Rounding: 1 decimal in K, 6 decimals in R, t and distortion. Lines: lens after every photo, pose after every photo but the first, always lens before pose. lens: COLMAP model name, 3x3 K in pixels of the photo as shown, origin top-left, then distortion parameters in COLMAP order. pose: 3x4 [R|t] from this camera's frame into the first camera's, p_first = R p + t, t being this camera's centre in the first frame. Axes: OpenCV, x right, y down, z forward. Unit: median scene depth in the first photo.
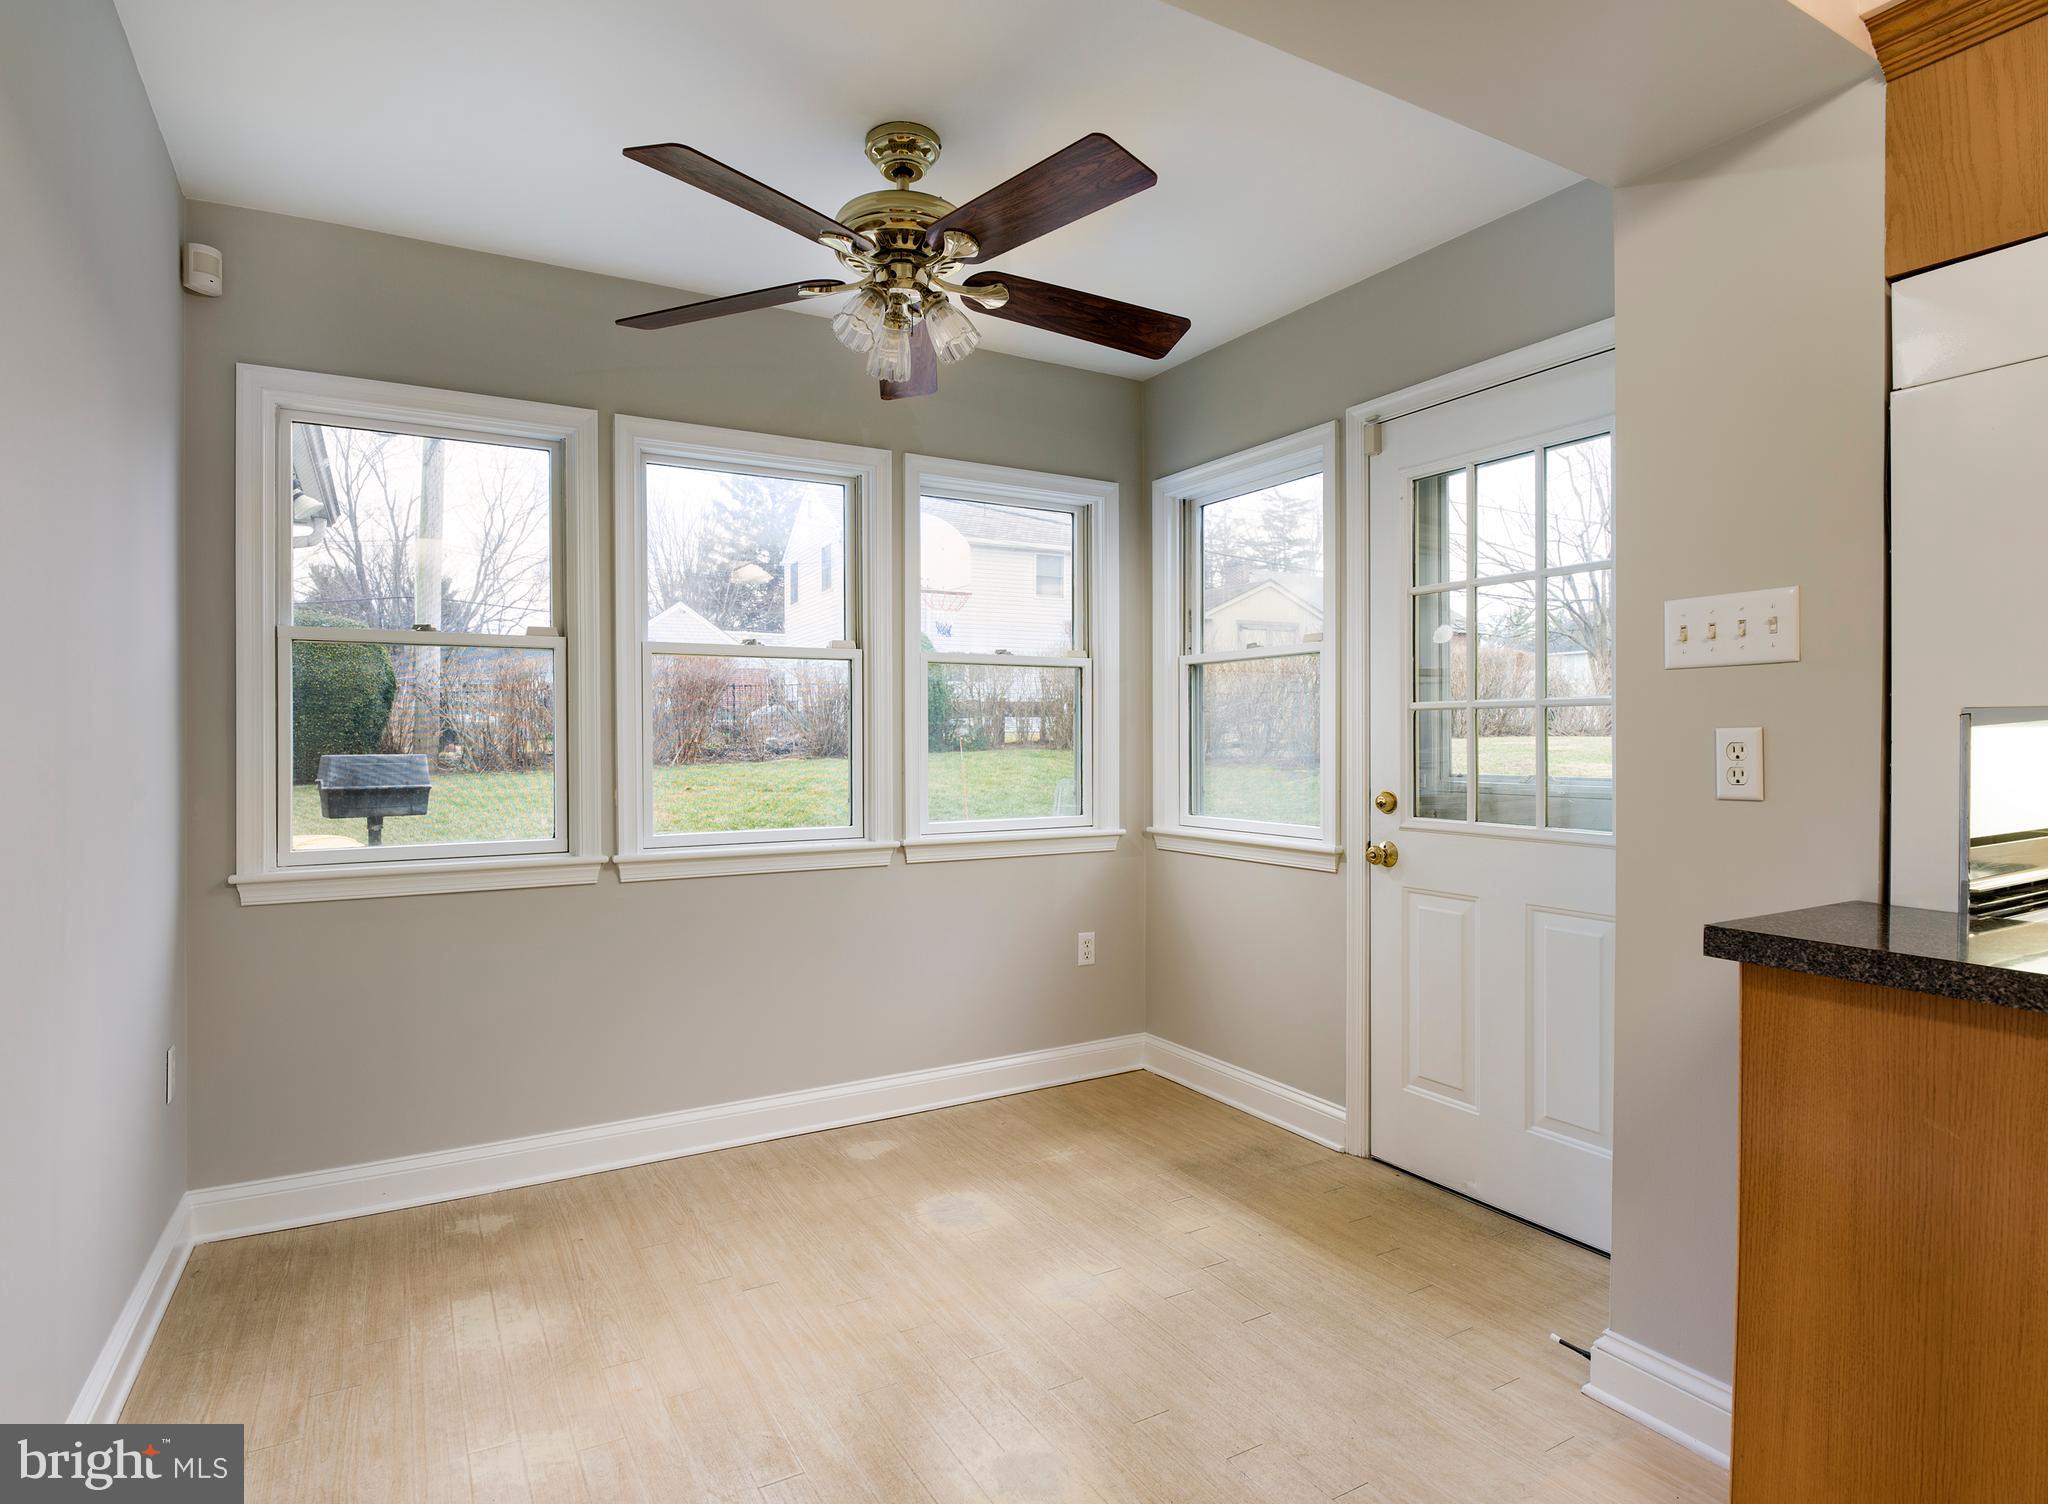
lens RADIAL K [[1089.1, 0, 987.2], [0, 1089.1, 742.8], [0, 0, 1]] dist [-0.000495, -0.016485]
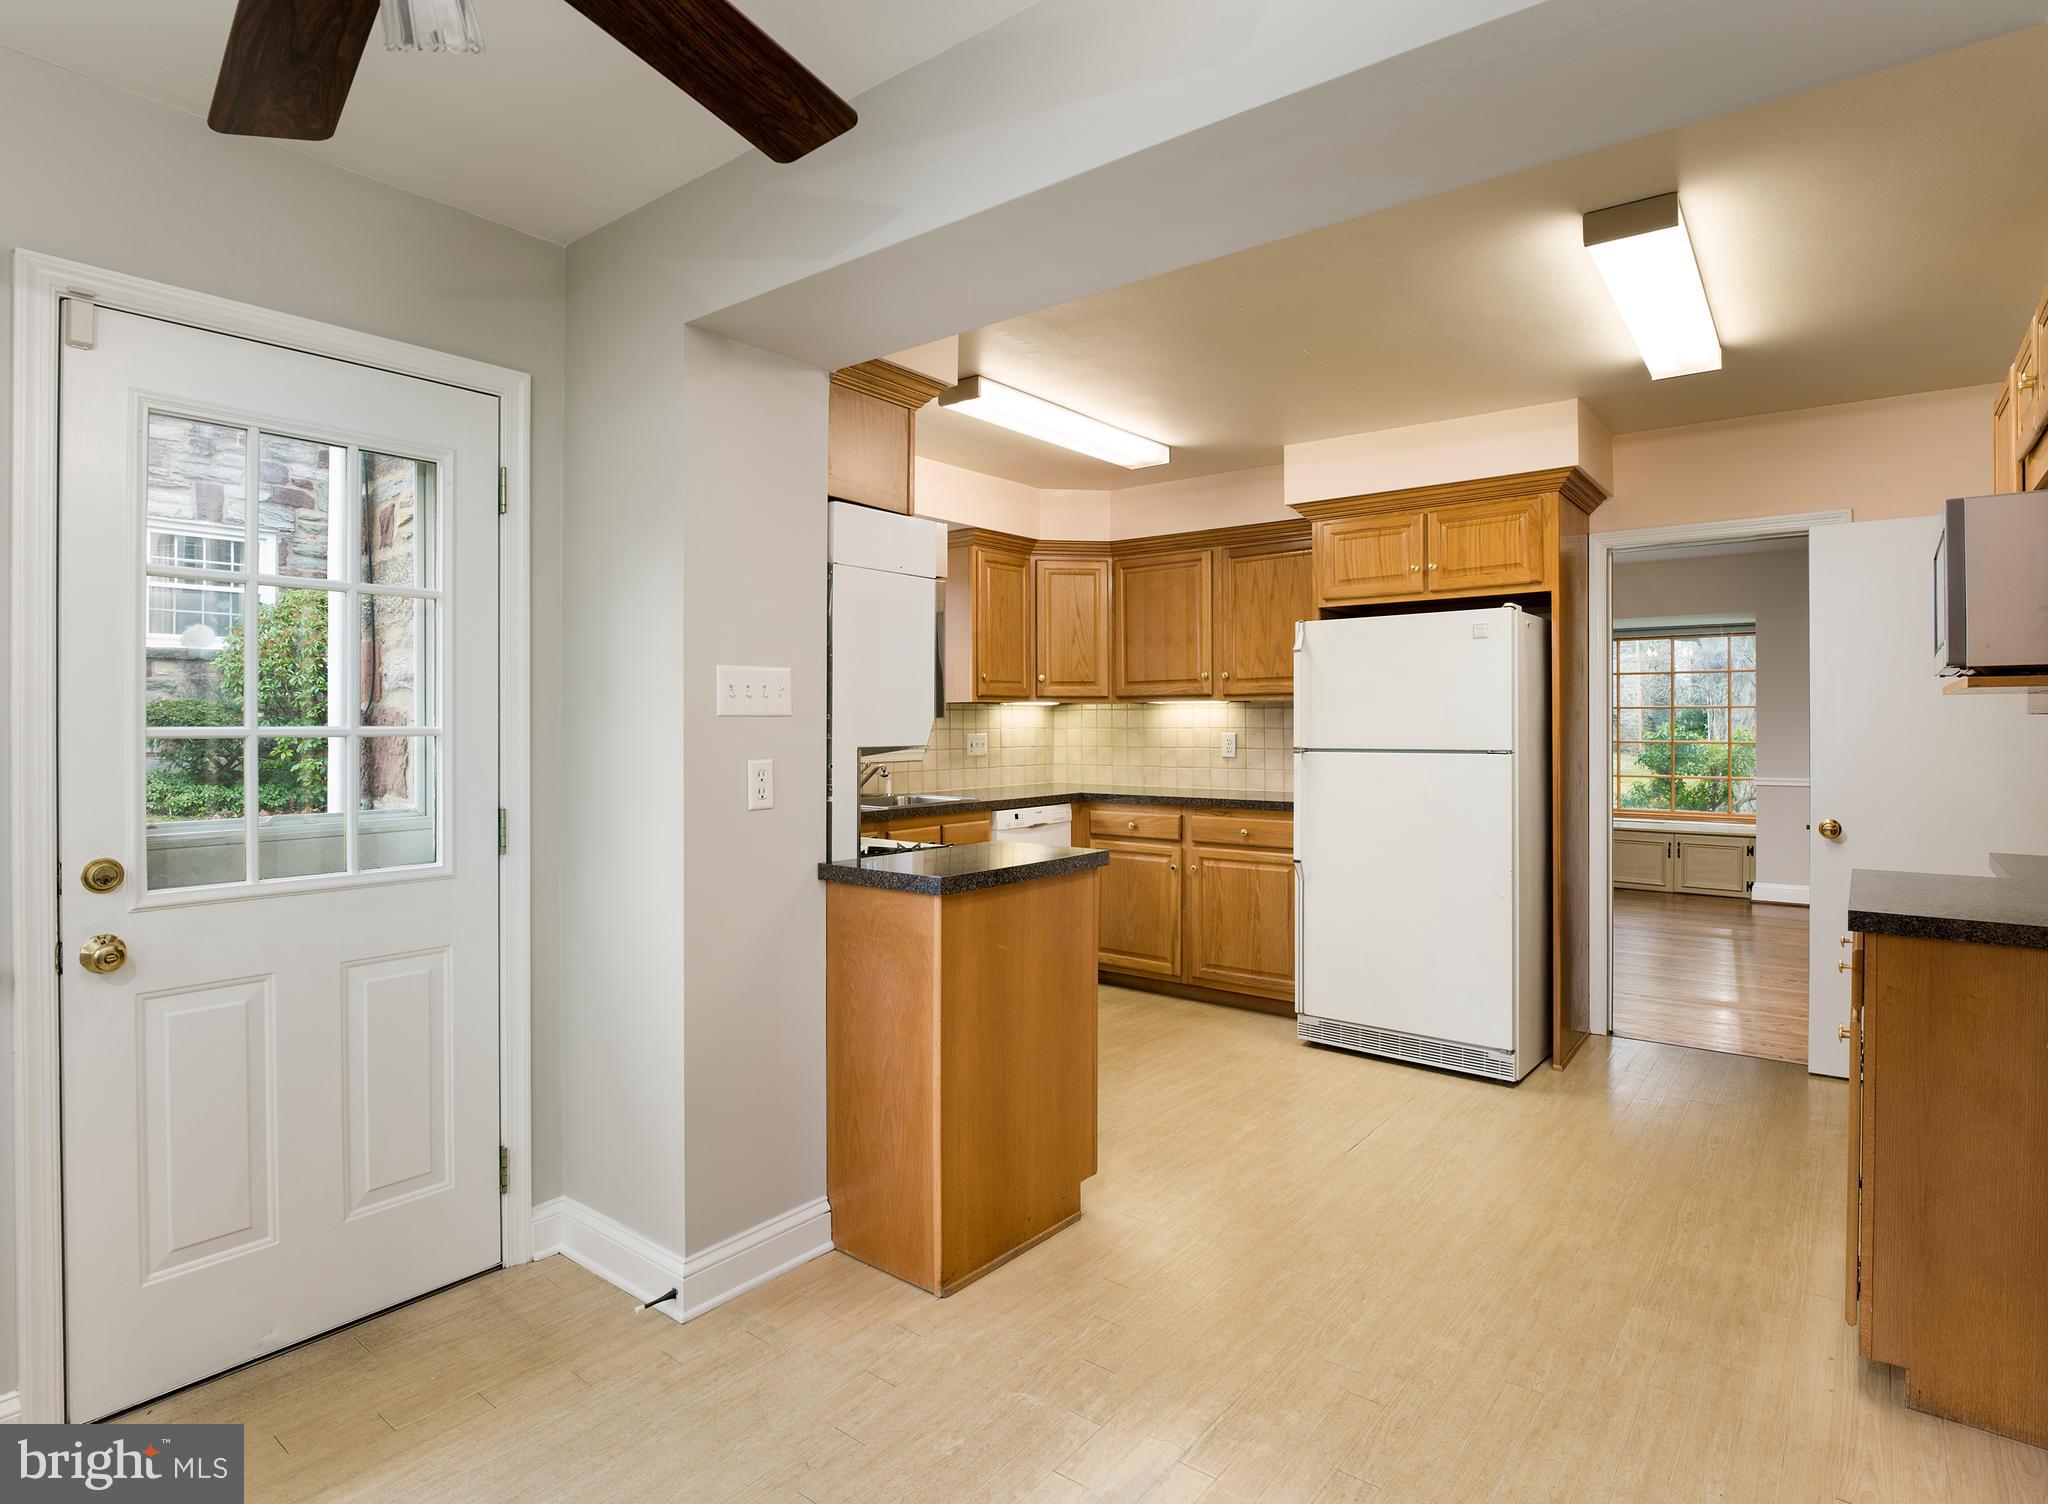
lens RADIAL K [[1089.1, 0, 987.2], [0, 1089.1, 742.8], [0, 0, 1]] dist [-0.000495, -0.016485]
pose [[-0.375168, 0.005129, 0.926942, -0.532646], [0.013295, 0.999912, -0.000151, -0.022241], [-0.926861, 0.012267, -0.375203, 0.887482]]
